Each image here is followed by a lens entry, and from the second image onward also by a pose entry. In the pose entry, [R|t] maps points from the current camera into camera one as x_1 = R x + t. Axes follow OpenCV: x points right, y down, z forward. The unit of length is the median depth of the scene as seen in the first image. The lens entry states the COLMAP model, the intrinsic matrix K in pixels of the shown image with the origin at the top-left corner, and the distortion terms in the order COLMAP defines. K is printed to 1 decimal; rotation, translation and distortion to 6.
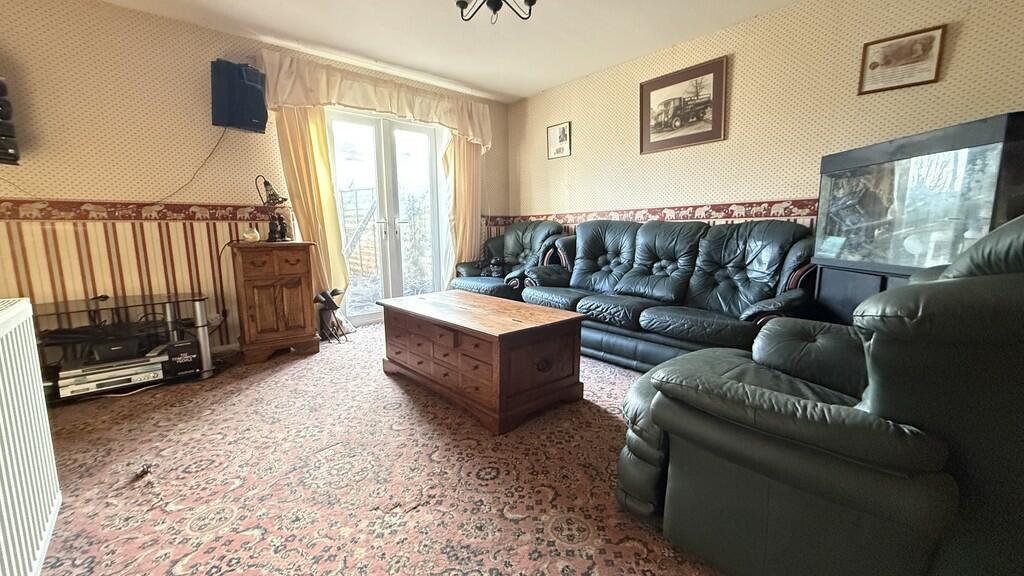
lens RADIAL K [[407.6, 0, 510.0], [0, 407.6, 285.5], [0, 0, 1]] dist [-0.000281, -0.000197]
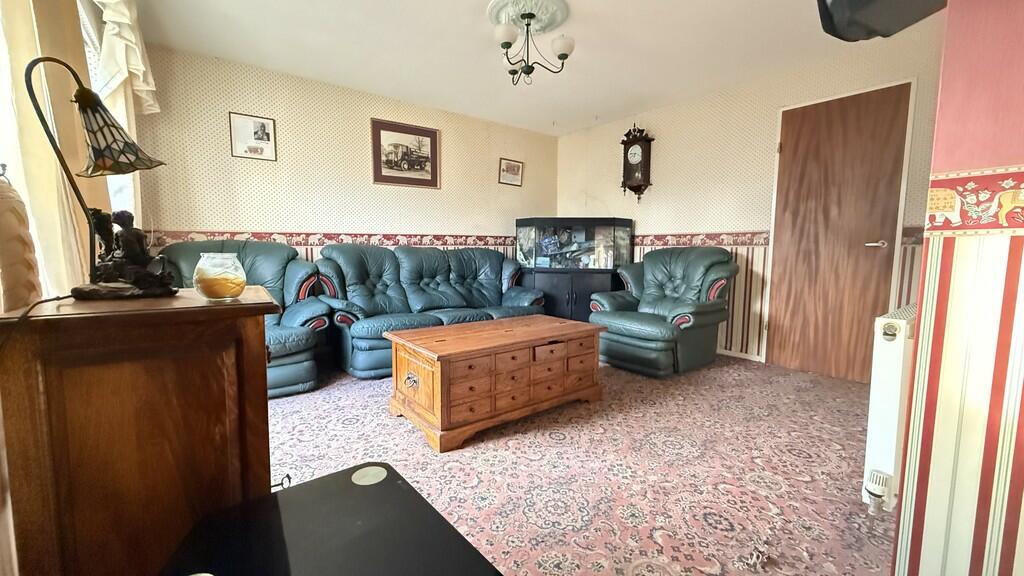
lens RADIAL K [[407.6, 0, 507.1], [0, 407.6, 286.0], [0, 0, 1]] dist [-0.000281, -0.000197]
pose [[0.078037, -0.082969, 0.993492, -0.861936], [0.130403, 0.988819, 0.072336, -0.101047], [-0.988385, 0.123910, 0.087984, 0.689474]]
